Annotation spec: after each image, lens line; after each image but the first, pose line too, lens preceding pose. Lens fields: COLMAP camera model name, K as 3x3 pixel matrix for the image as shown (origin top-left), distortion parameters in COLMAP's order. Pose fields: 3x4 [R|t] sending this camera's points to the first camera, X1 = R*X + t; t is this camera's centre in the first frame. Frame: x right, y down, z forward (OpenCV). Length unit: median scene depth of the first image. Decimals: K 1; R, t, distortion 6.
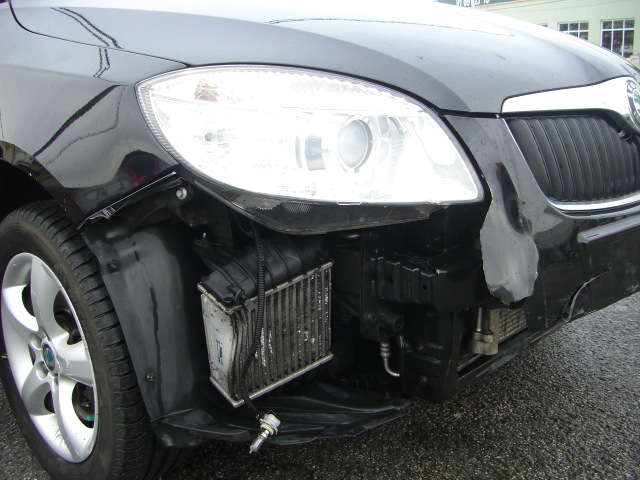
lens RADIAL K [[760.9, 0, 320.0], [0, 760.9, 240.0], [0, 0, 1]] dist [-0.273825, 0.380672]
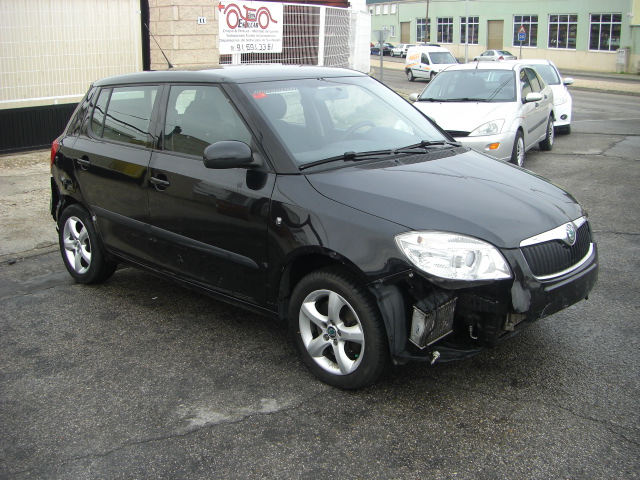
lens RADIAL K [[760.9, 0, 320.0], [0, 760.9, 240.0], [0, 0, 1]] dist [-0.273825, 0.380672]
pose [[0.999813, 0.009688, 0.016715, -0.531375], [-0.010177, 0.999516, 0.029413, -0.253929], [-0.016422, -0.029578, 0.999428, -1.732188]]
